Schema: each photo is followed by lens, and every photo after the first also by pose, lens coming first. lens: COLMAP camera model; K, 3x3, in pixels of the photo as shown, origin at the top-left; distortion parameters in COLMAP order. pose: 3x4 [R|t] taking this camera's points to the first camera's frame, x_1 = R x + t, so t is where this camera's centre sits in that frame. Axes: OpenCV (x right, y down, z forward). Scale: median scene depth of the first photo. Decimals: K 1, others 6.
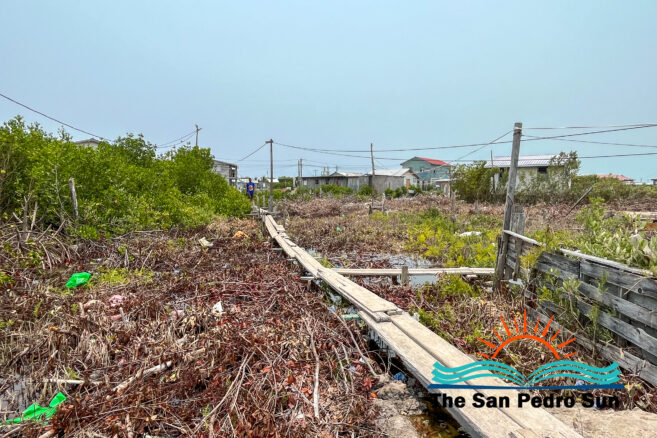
lens RADIAL K [[374.2, 0, 328.5], [0, 374.2, 219.0], [0, 0, 1]] dist [-0.000431, -0.000073]
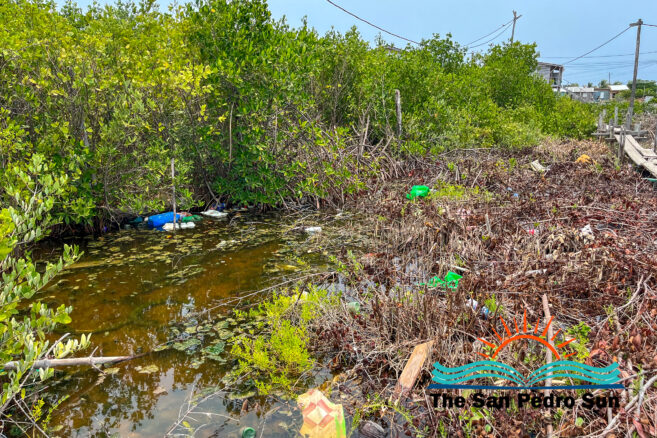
lens RADIAL K [[503.6, 0, 328.5], [0, 503.6, 219.0], [0, 0, 1]] dist [0.079206, -0.102872]
pose [[0.799388, 0.111536, -0.590371, -0.038266], [-0.027605, 0.988398, 0.149355, 0.024442], [0.600180, -0.103095, 0.793193, -0.128736]]
